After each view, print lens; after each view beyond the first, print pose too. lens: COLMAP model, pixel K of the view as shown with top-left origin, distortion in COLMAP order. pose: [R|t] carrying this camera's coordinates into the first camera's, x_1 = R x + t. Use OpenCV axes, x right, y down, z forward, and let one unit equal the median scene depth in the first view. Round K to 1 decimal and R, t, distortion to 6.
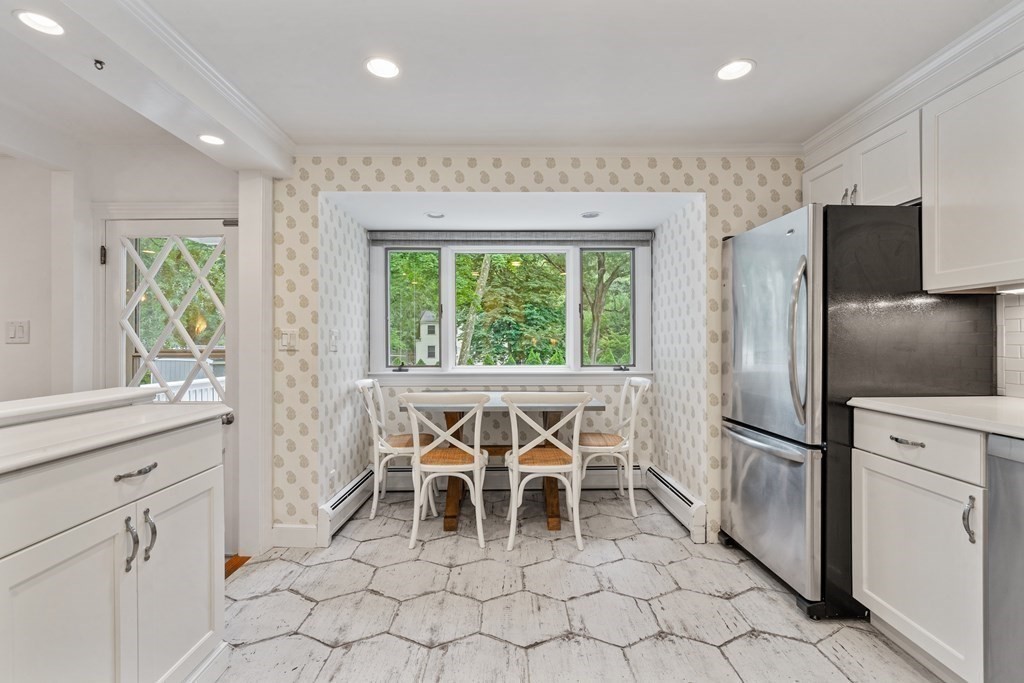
lens RADIAL K [[471.3, 0, 508.6], [0, 471.3, 341.1], [0, 0, 1]] dist [0.003625, 0.000978]
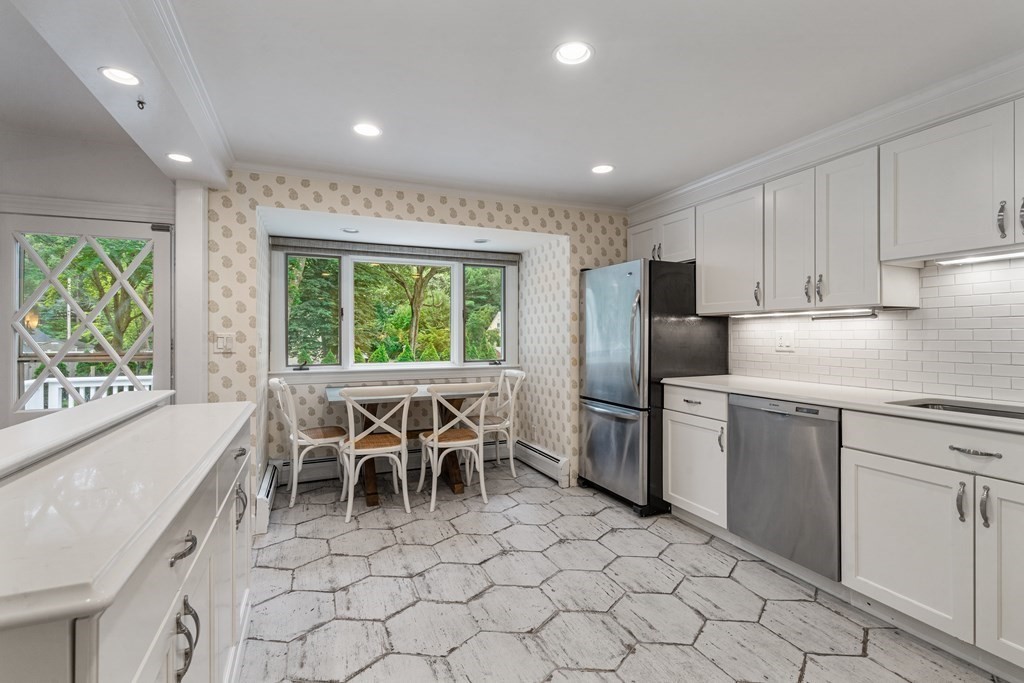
lens RADIAL K [[471.3, 0, 509.5], [0, 471.3, 335.7], [0, 0, 1]] dist [0.003625, 0.000978]
pose [[0.923990, 0.000673, 0.382417, -0.282845], [-0.001194, 0.999999, 0.001124, -0.021175], [-0.382415, -0.001495, 0.923989, -0.223225]]
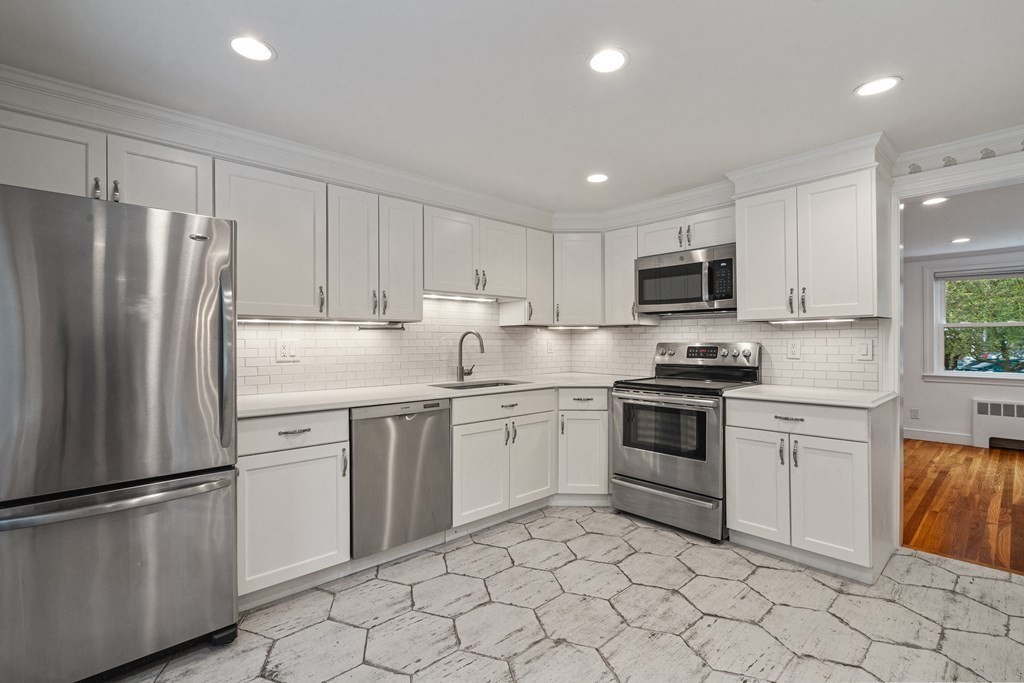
lens RADIAL K [[471.3, 0, 507.4], [0, 471.3, 342.2], [0, 0, 1]] dist [0.003625, 0.000978]
pose [[-0.661021, 0.004218, 0.750356, -0.347901], [0.005716, 0.999983, -0.000586, -0.023001], [-0.750346, 0.003902, -0.661034, 0.888703]]
